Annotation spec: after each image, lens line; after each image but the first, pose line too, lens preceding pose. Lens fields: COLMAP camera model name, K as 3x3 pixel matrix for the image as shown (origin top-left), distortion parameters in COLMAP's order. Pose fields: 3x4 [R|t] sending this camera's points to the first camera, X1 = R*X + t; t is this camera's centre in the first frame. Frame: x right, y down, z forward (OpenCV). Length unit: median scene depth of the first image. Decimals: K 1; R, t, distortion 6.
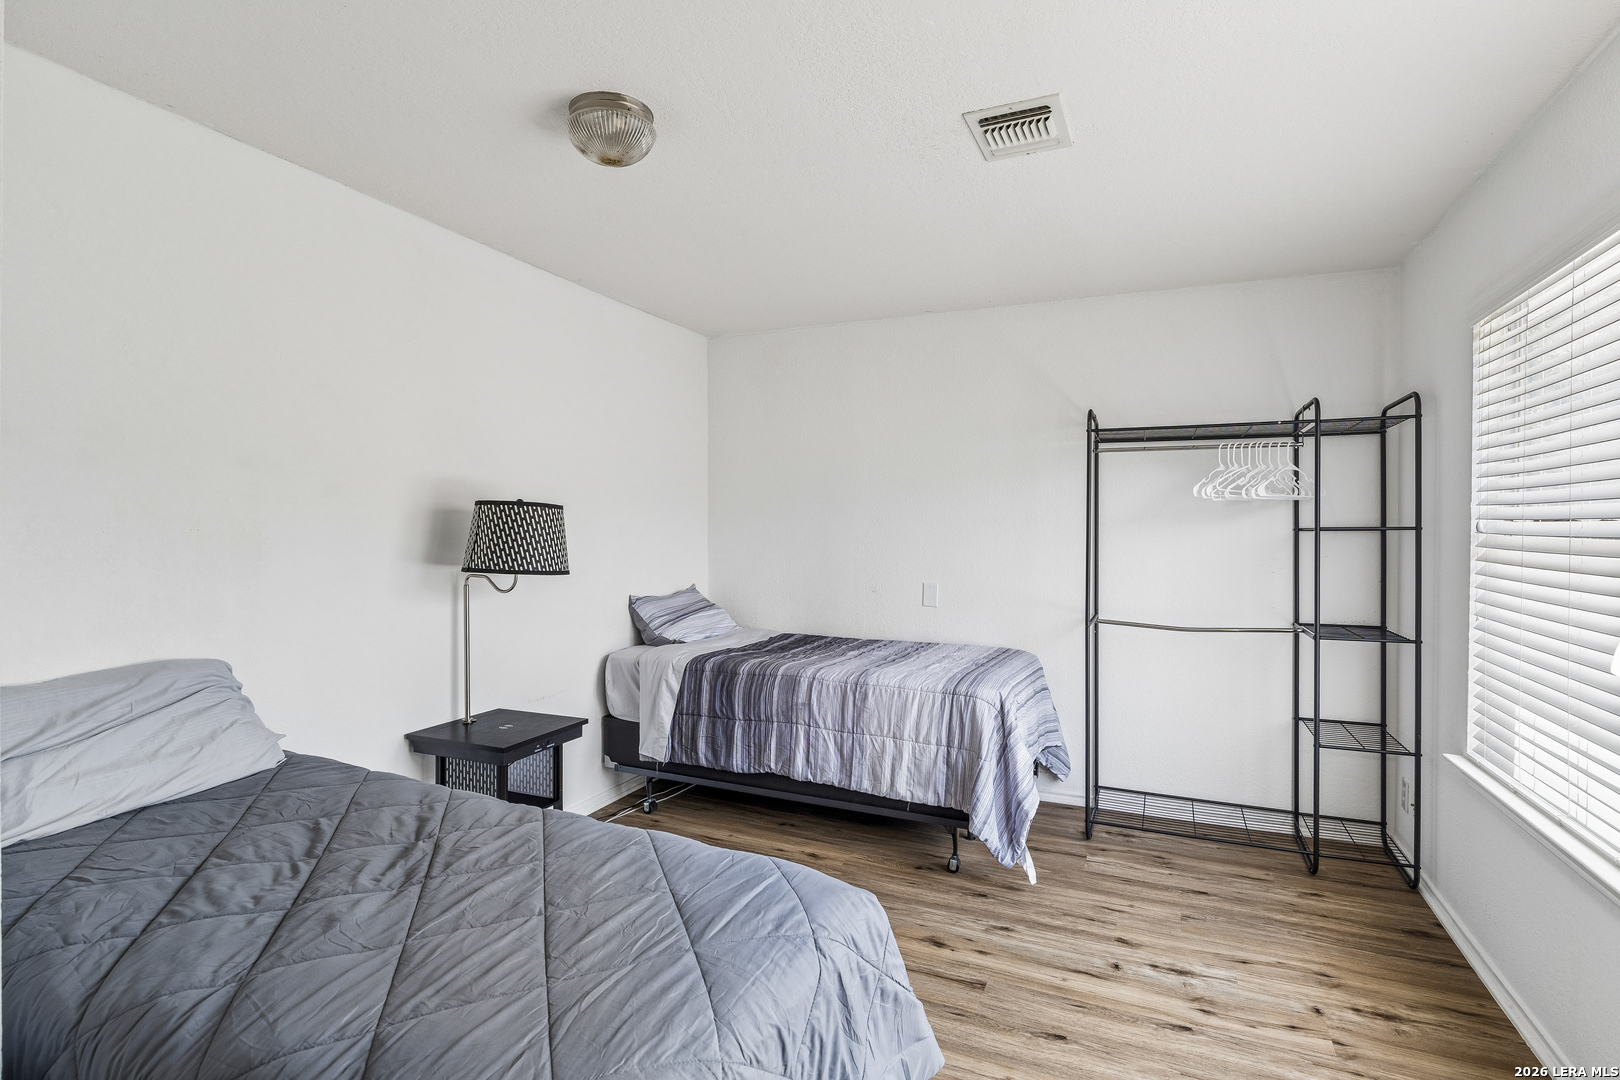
lens RADIAL K [[795.6, 0, 810.3], [0, 795.6, 540.3], [0, 0, 1]] dist [-0.005108, -0.000814]
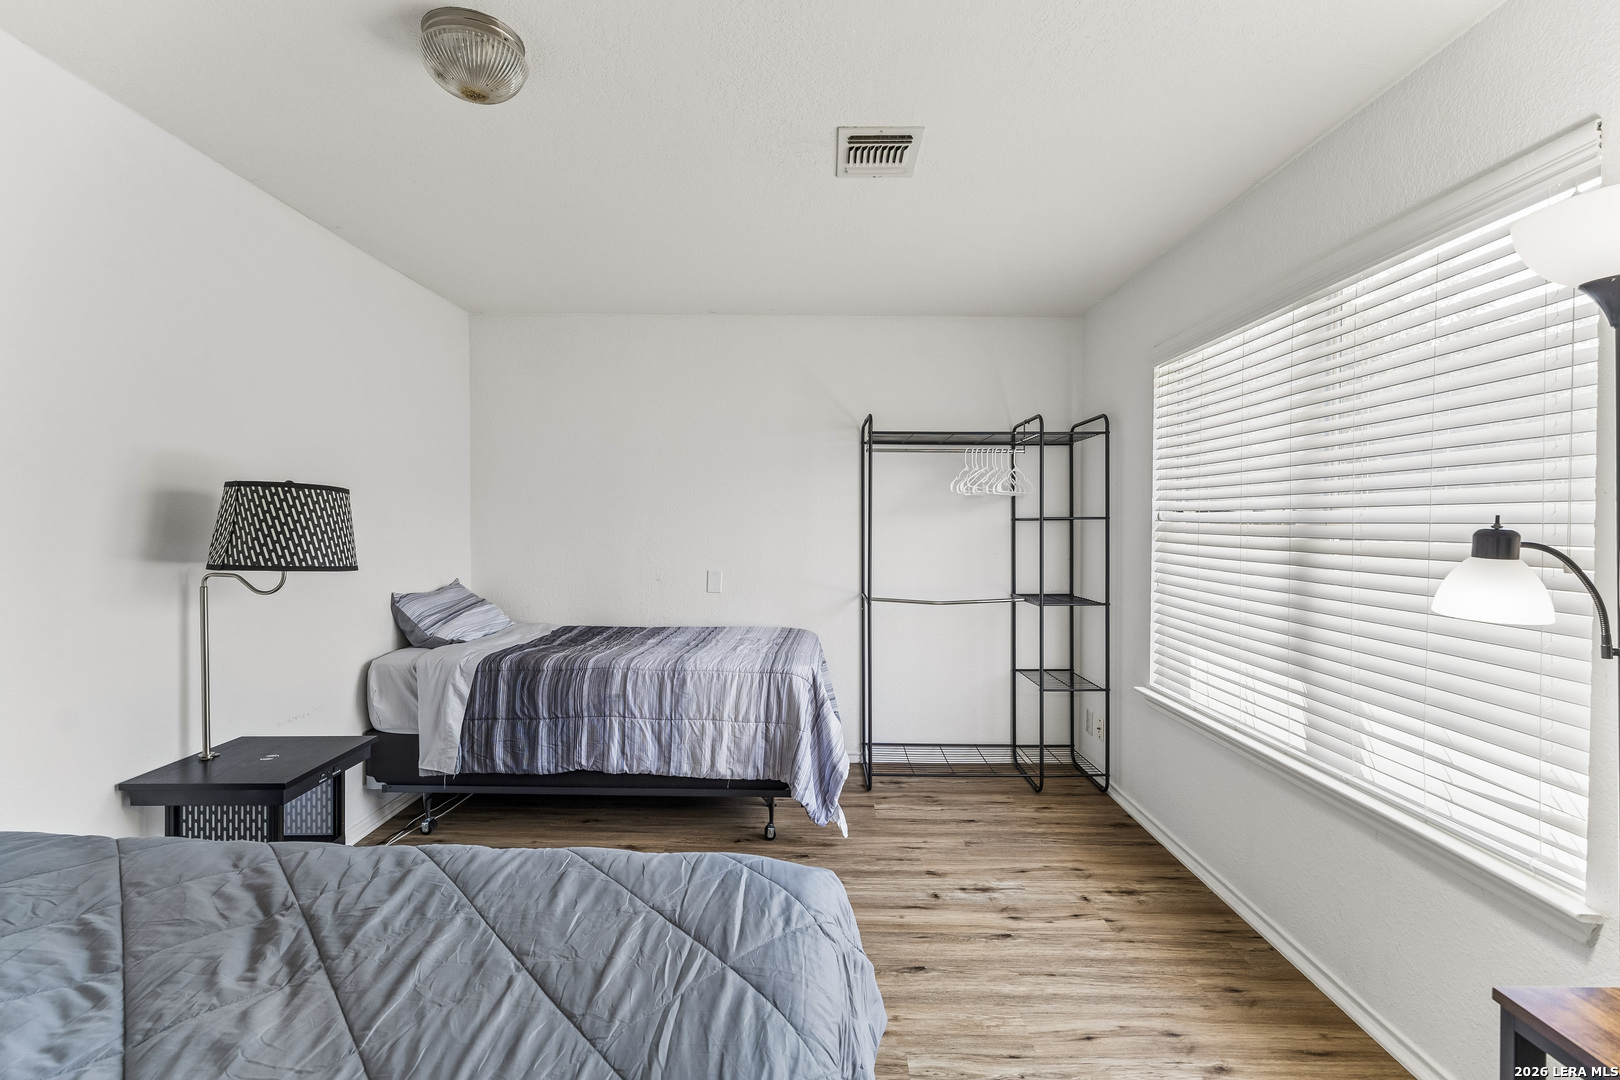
lens RADIAL K [[735.7, 0, 808.9], [0, 735.7, 534.3], [0, 0, 1]] dist [0.003227, -0.000136]
pose [[0.915524, -0.007055, 0.402203, -0.179931], [0.006125, 0.999975, 0.003600, 0.004773], [-0.402218, -0.000832, 0.915544, 0.079547]]
